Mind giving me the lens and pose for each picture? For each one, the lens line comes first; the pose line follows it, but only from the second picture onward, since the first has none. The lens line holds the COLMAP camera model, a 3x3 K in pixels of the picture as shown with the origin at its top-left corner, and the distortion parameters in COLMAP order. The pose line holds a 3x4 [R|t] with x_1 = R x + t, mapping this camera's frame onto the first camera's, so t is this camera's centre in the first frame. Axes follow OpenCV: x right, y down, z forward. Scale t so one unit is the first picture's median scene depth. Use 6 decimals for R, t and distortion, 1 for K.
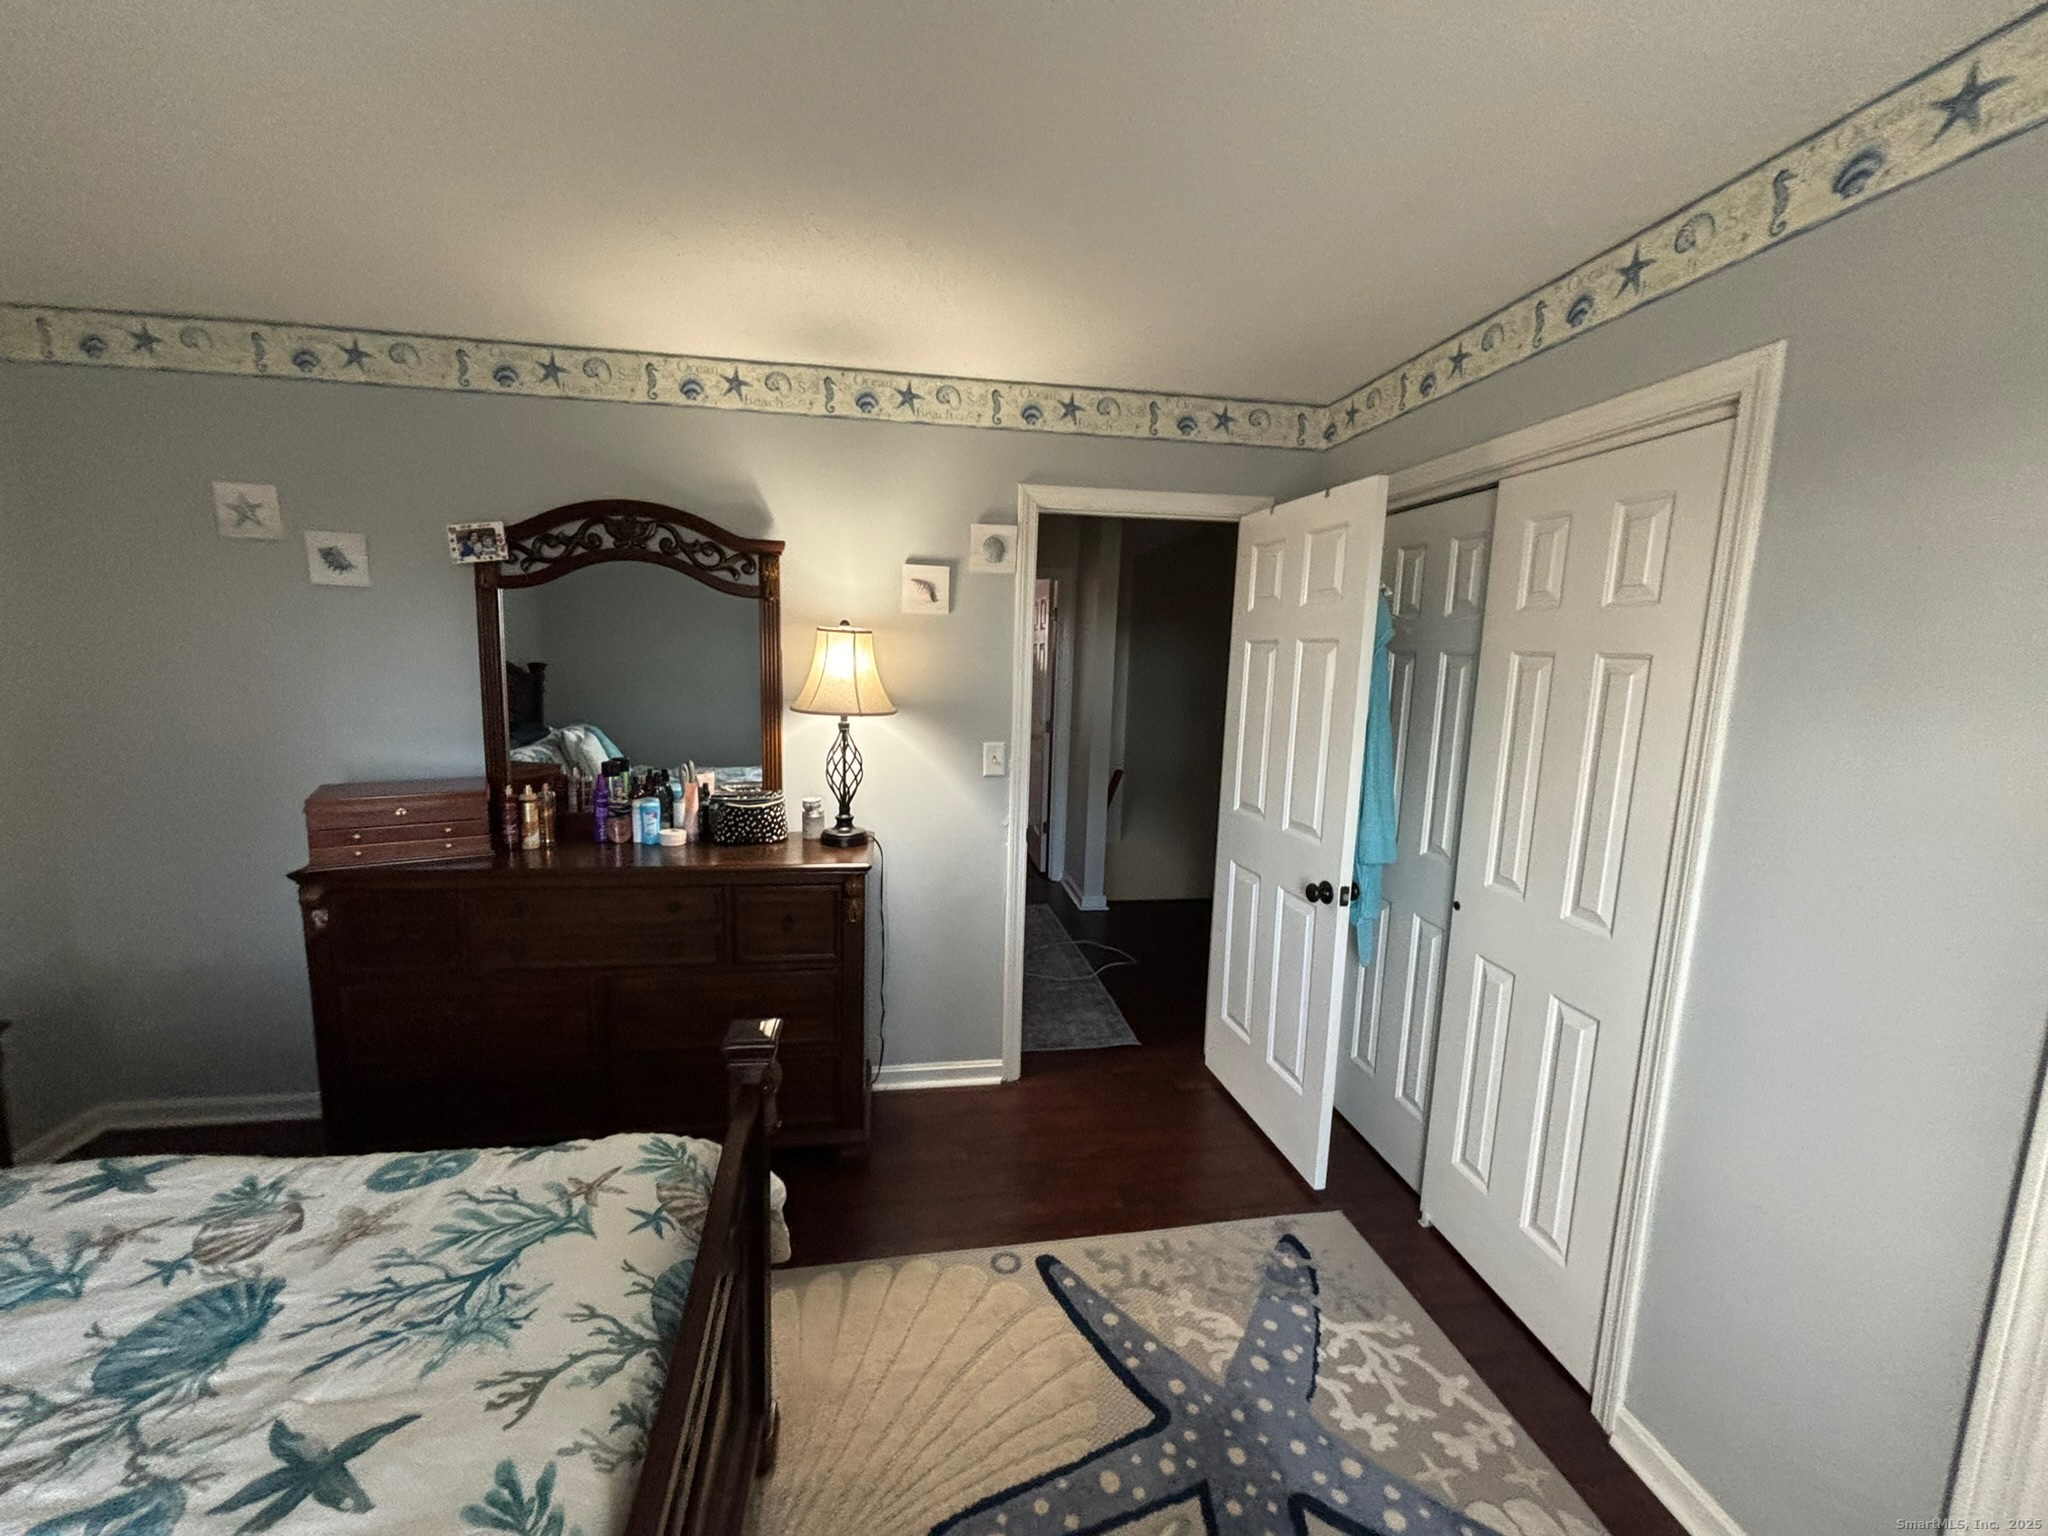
lens RADIAL K [[826.2, 0, 1022.8], [0, 826.2, 772.4], [0, 0, 1]] dist [-0.006435, 0.000655]
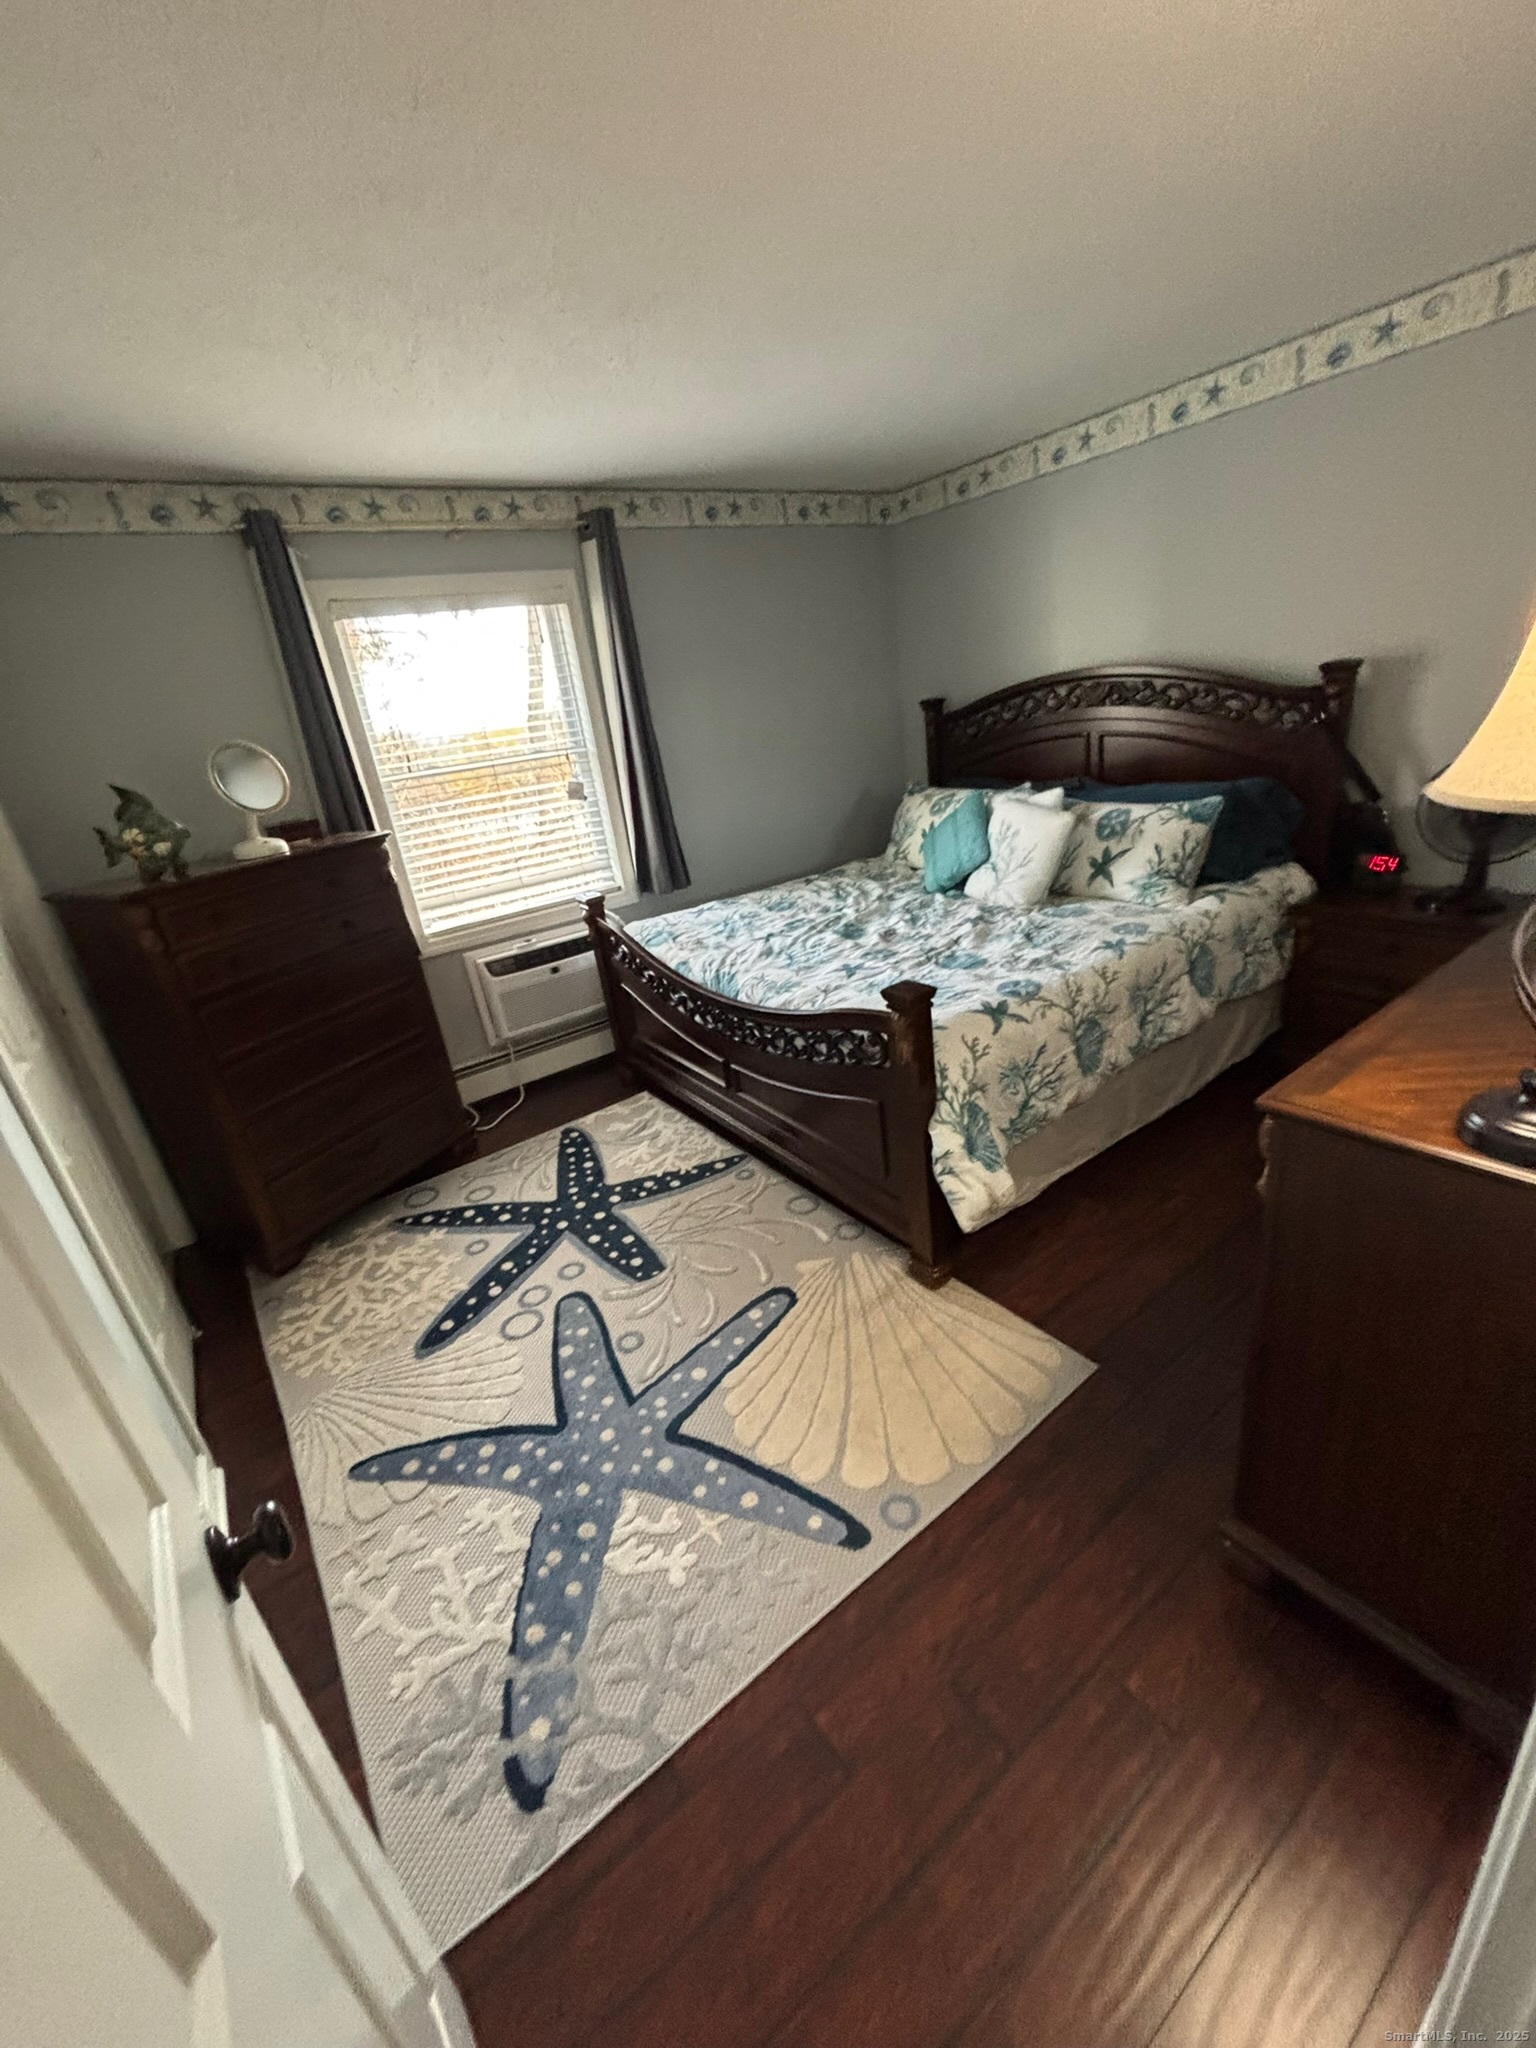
lens RADIAL K [[826.2, 0, 768.9], [0, 826.2, 1025.1], [0, 0, 1]] dist [-0.006435, 0.000655]
pose [[-0.890426, 0.243495, -0.384514, 0.317417], [0.040192, 0.883618, 0.466481, -0.208407], [0.453350, 0.399912, -0.796583, 1.574427]]
